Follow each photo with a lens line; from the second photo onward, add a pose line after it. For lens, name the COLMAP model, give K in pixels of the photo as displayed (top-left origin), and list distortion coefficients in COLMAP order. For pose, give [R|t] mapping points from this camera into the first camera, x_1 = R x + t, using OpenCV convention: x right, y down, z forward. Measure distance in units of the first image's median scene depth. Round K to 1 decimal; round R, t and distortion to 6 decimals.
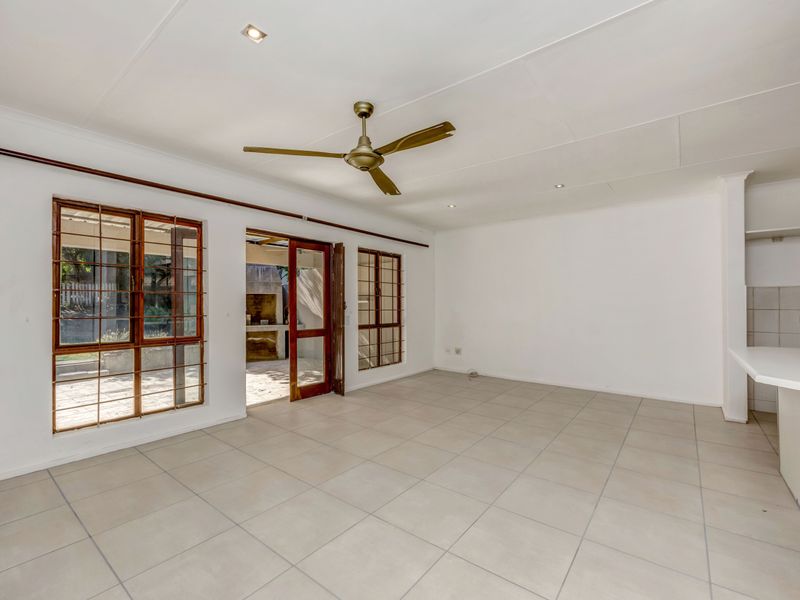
lens RADIAL K [[359.5, 0, 403.7], [0, 359.5, 302.9], [0, 0, 1]] dist [-0.020105, -0.000362]
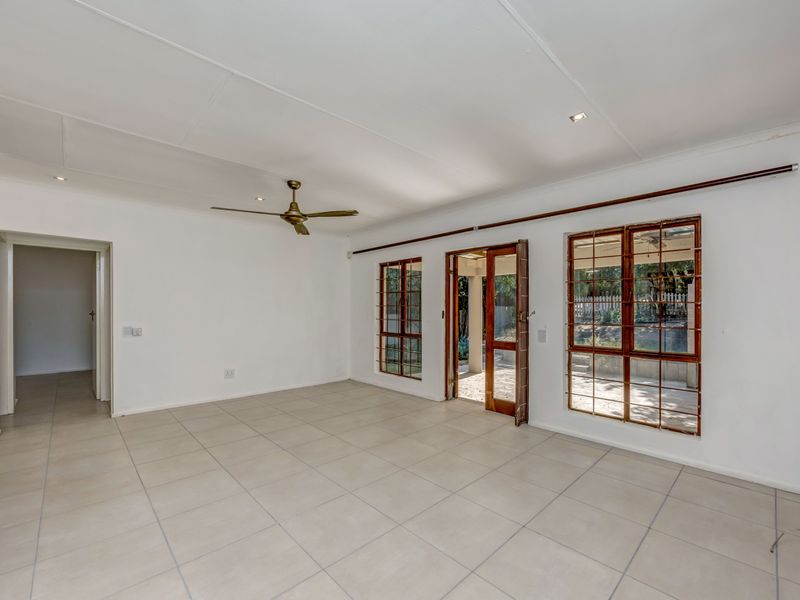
lens RADIAL K [[351.0, 0, 397.9], [0, 351.0, 315.5], [0, 0, 1]] dist [-0.000125, -0.000184]
pose [[-0.159509, 0.010407, -0.987142, 0.439585], [-0.008027, 0.999898, 0.011839, -0.000686], [0.987164, 0.009812, -0.159409, 0.564564]]
